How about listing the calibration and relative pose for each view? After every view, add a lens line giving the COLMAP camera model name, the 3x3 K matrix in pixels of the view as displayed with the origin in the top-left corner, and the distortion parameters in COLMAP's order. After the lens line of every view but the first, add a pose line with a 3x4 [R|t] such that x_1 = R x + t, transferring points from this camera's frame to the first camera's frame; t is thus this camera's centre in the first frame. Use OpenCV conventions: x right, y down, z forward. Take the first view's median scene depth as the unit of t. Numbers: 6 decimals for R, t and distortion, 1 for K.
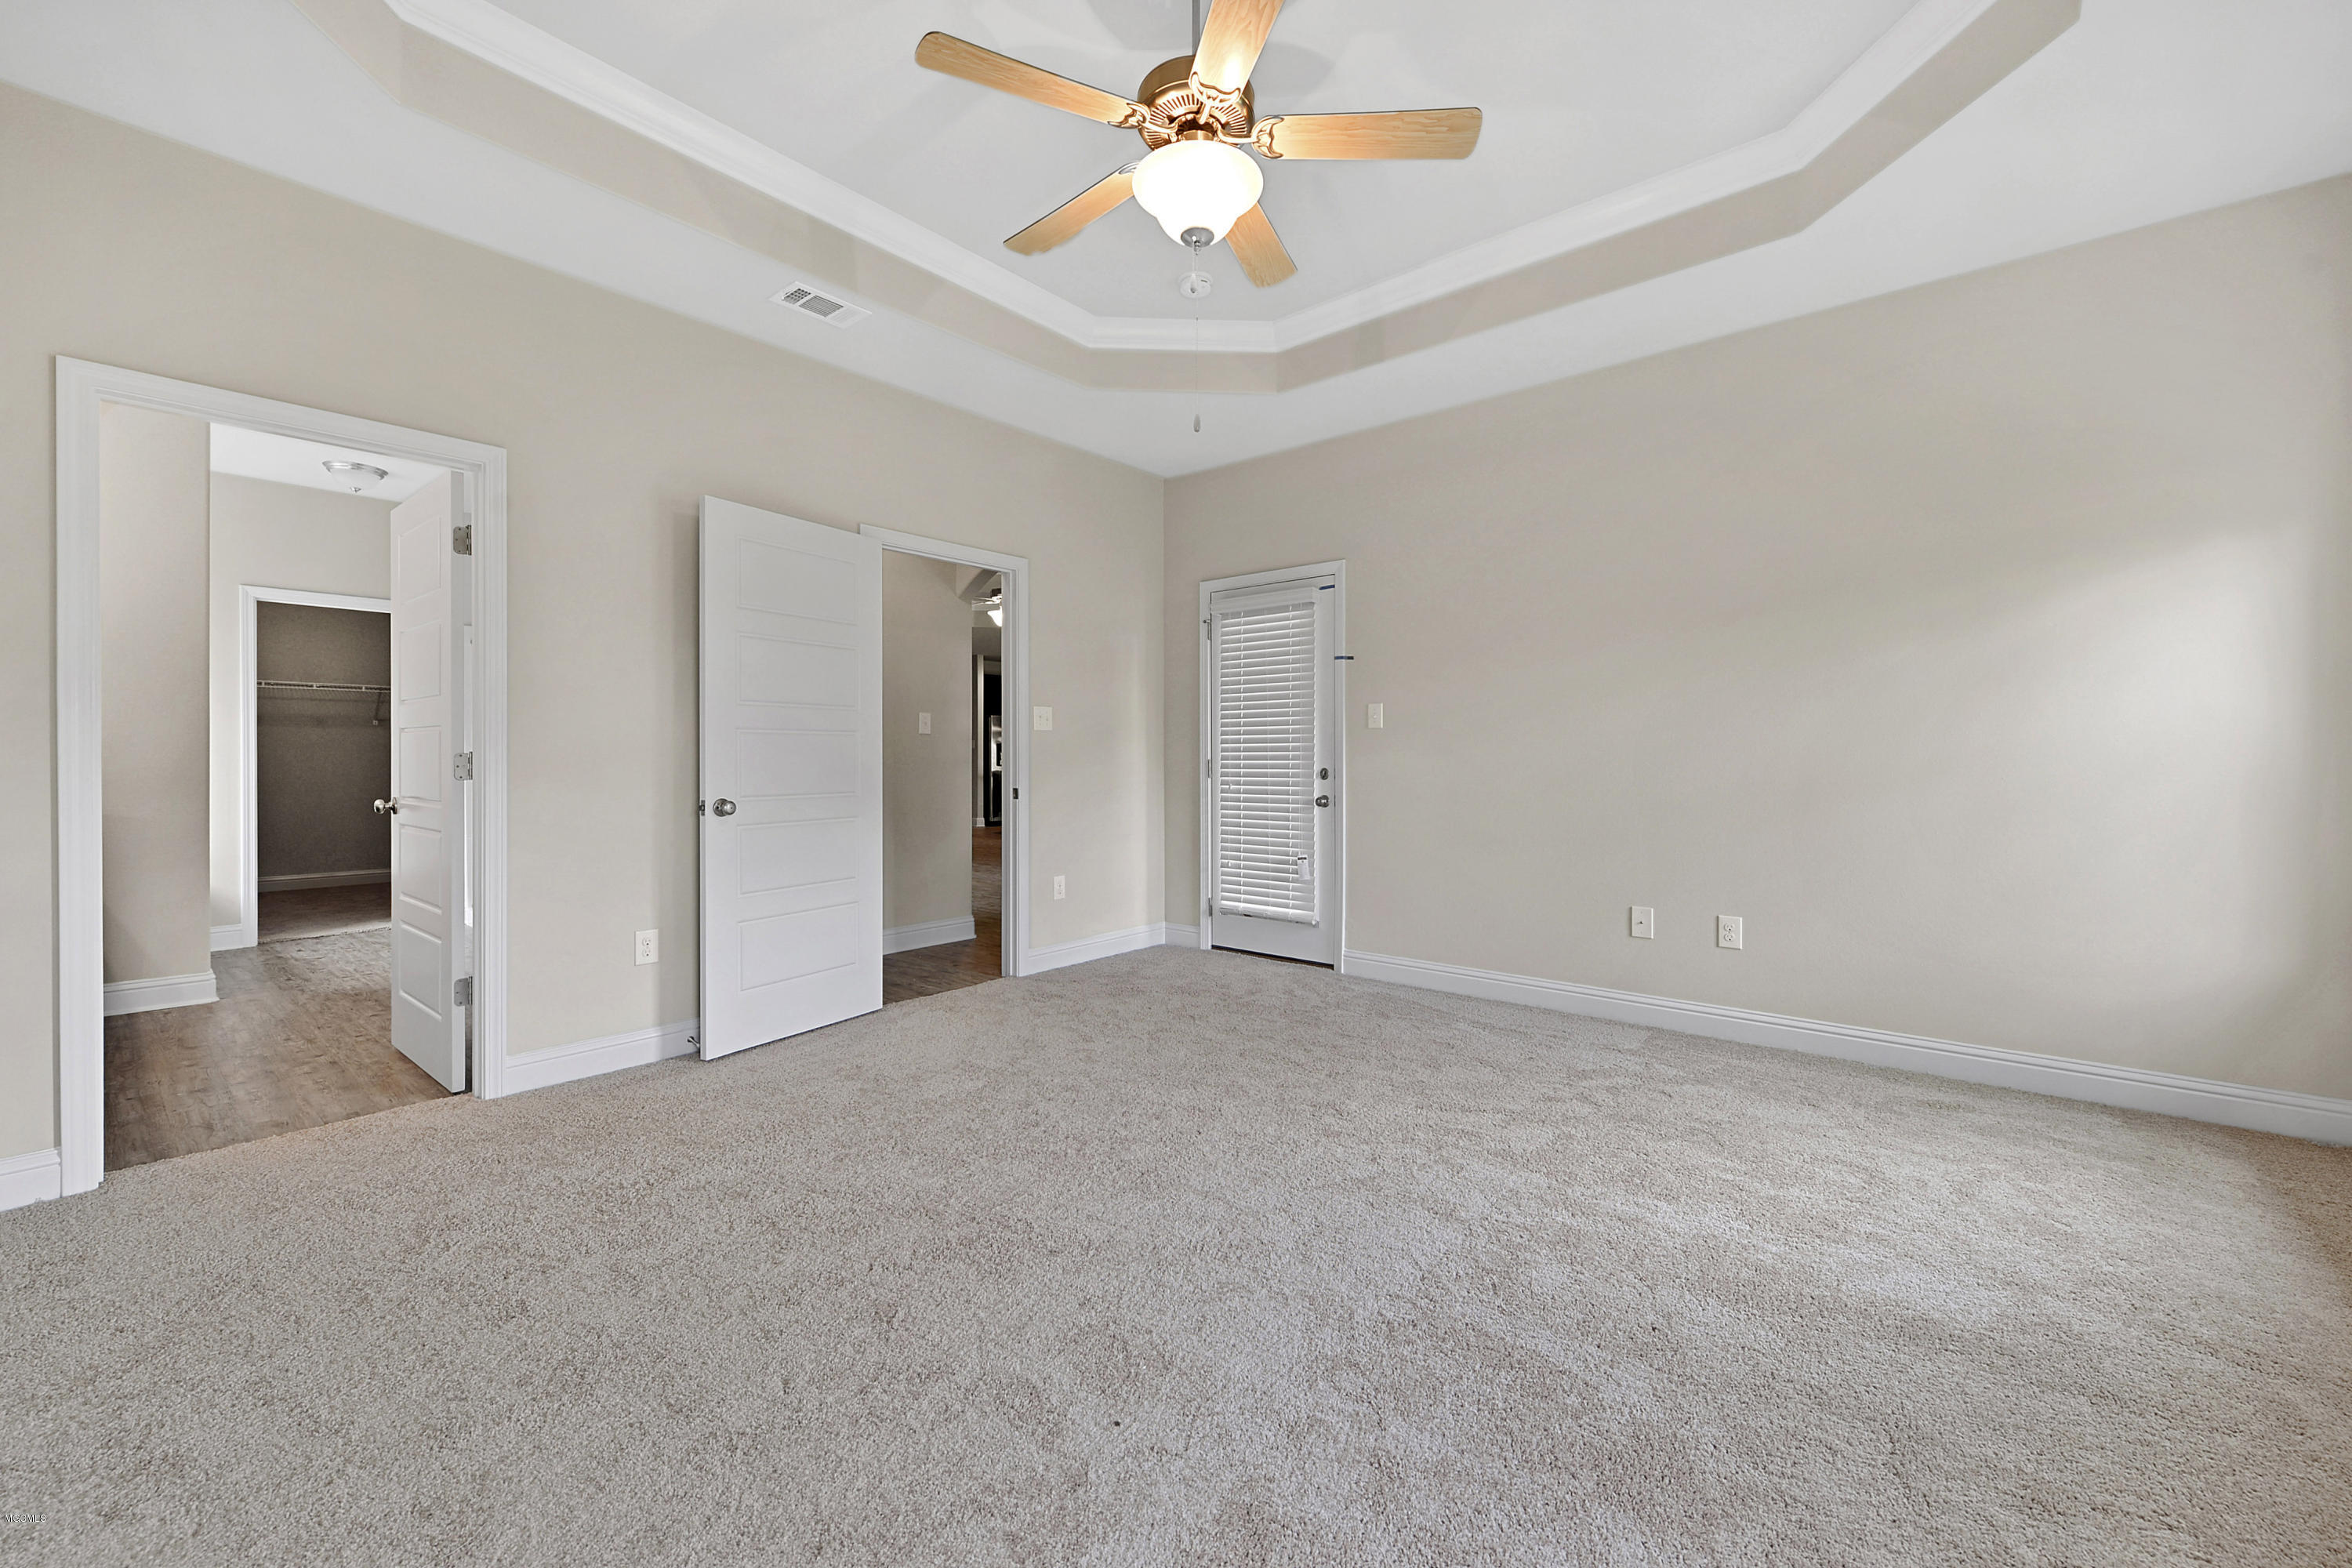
lens RADIAL K [[941.3, 0, 1169.1], [0, 941.3, 757.7], [0, 0, 1]] dist [-0.000225, -0.000953]
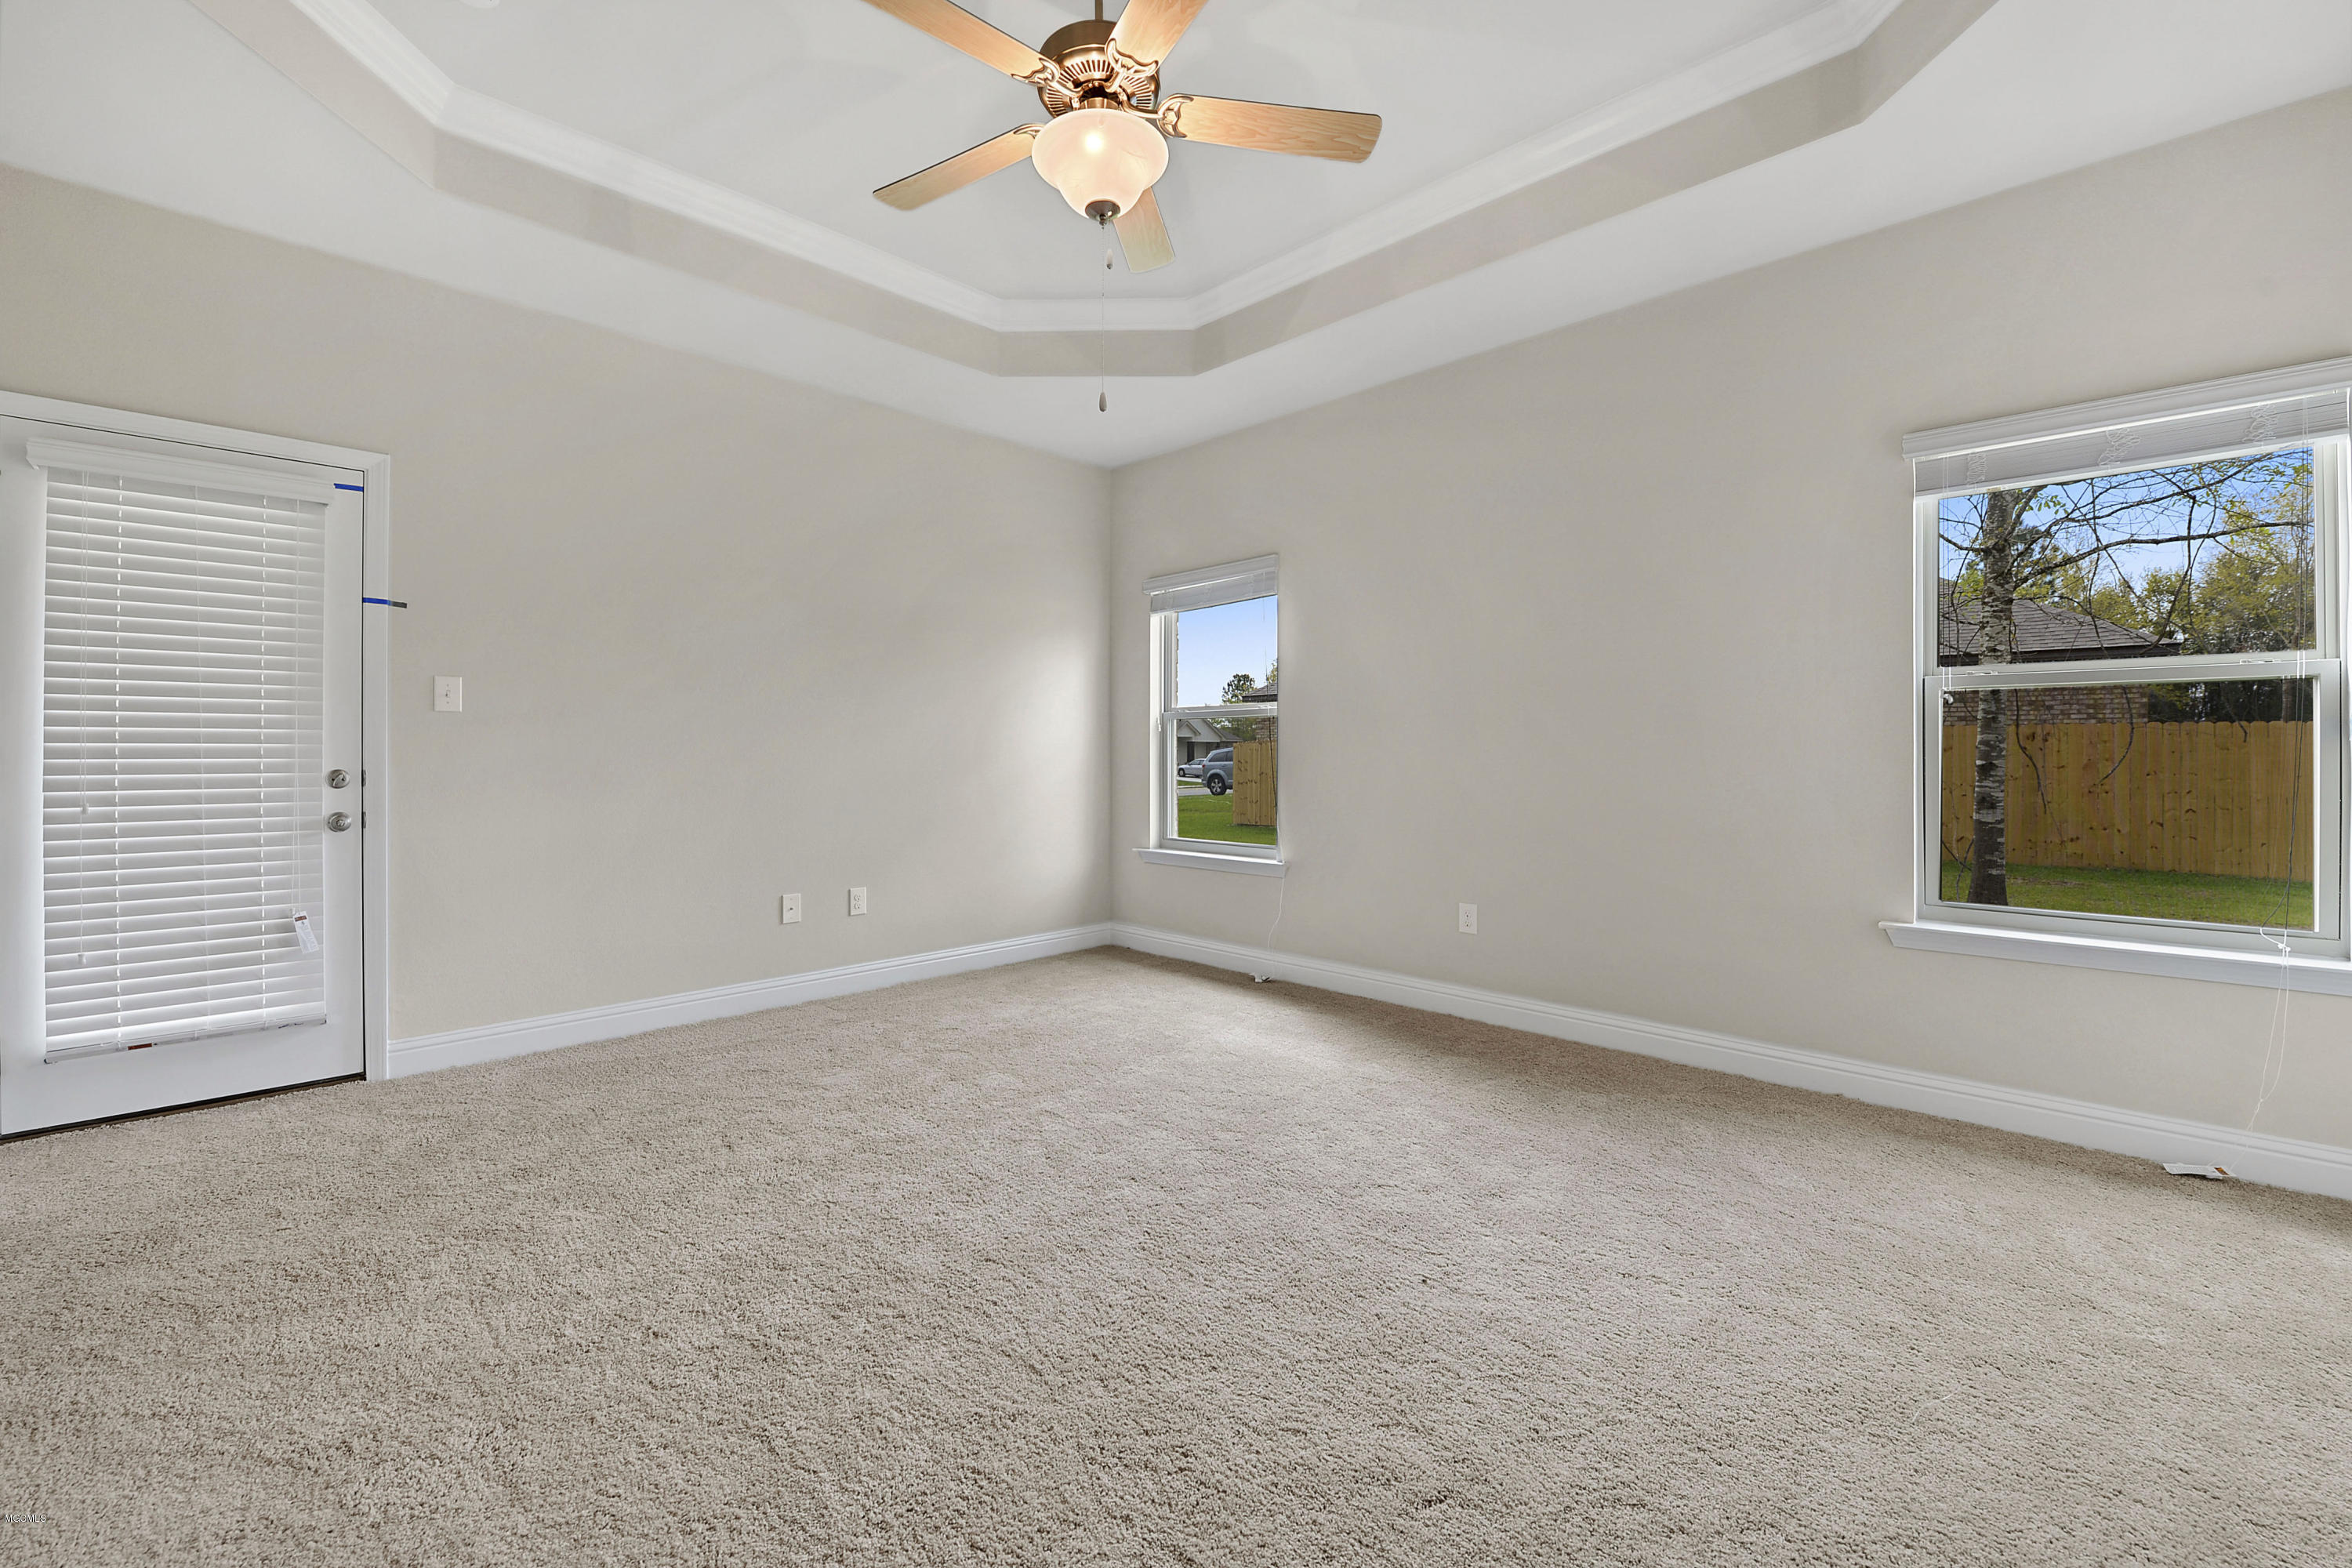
lens RADIAL K [[941.3, 0, 1169.1], [0, 941.3, 757.7], [0, 0, 1]] dist [-0.000225, -0.000953]
pose [[0.088059, -0.003410, 0.996109, -0.519180], [0.000540, 0.999994, 0.003375, 0.001220], [-0.996115, 0.000241, 0.088061, 0.479649]]
